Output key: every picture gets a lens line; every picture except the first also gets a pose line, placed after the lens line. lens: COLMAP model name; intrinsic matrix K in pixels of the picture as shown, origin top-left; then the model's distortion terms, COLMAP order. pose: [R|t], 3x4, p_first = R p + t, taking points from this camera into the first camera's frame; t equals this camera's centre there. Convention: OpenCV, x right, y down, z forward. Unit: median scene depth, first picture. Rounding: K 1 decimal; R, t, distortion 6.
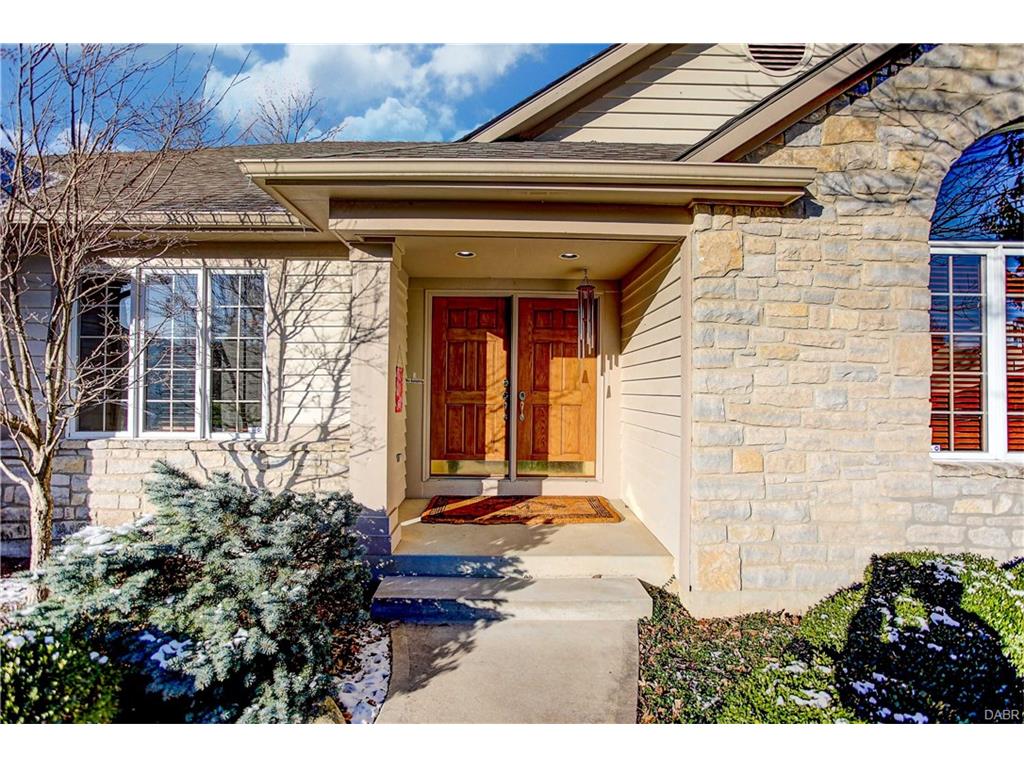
lens RADIAL K [[503.7, 0, 512.0], [0, 503.7, 384.0], [0, 0, 1]] dist [-0.005487, 0.000275]
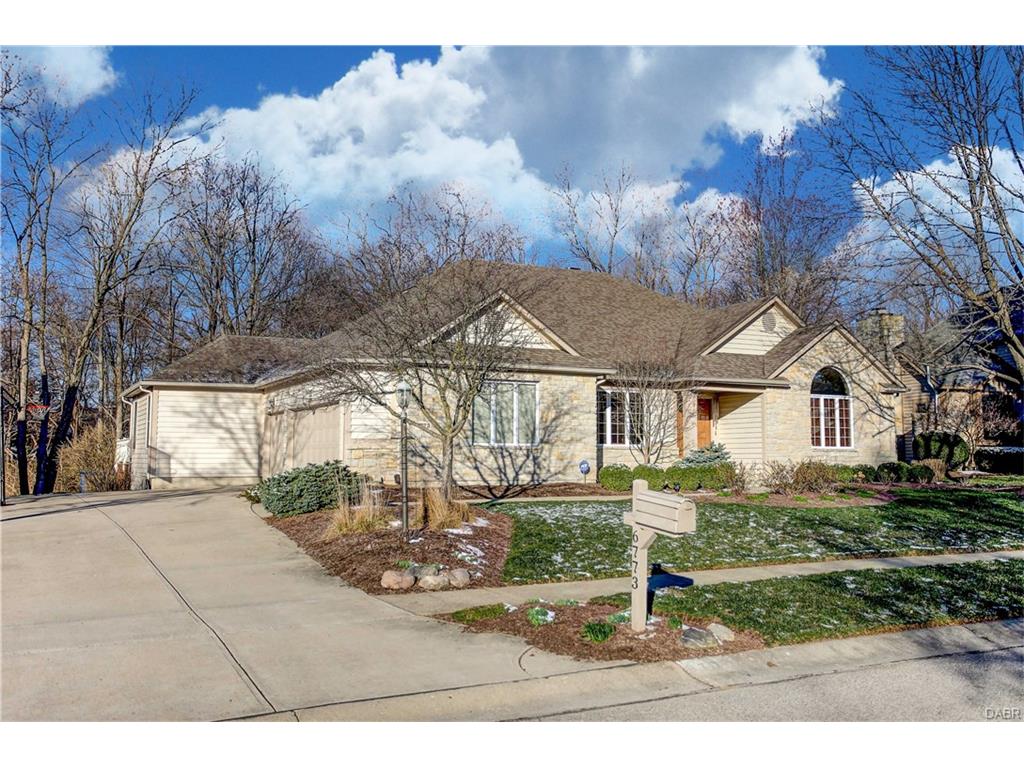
lens RADIAL K [[923.5, 0, 512.0], [0, 923.5, 384.0], [0, 0, 1]] dist [0.048395, -0.001679]
pose [[0.895349, 0.026981, 0.444548, -3.906746], [-0.004145, 0.998625, -0.052260, 0.027558], [-0.445347, 0.044948, 0.894229, -3.890359]]
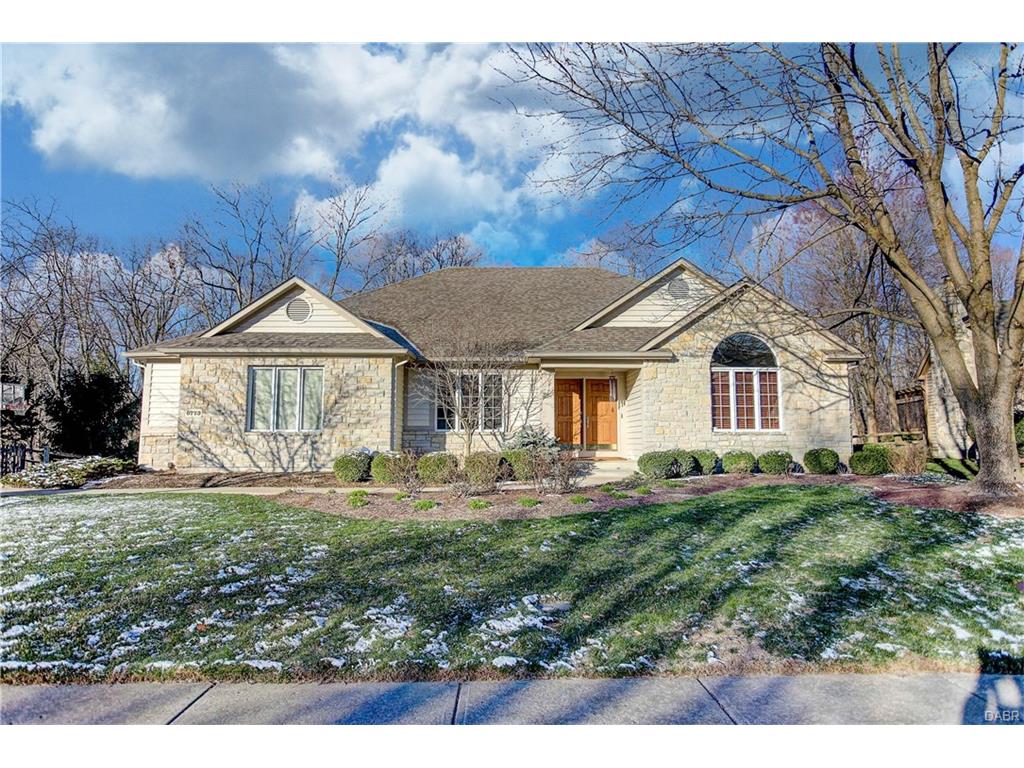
lens RADIAL K [[627.9, 0, 512.0], [0, 627.9, 384.0], [0, 0, 1]] dist [0.002689, 0.000540]
pose [[0.999973, -0.007338, 0.000633, -0.457783], [0.007365, 0.996907, -0.078241, 0.127974], [-0.000057, 0.078243, 0.996934, -2.743355]]
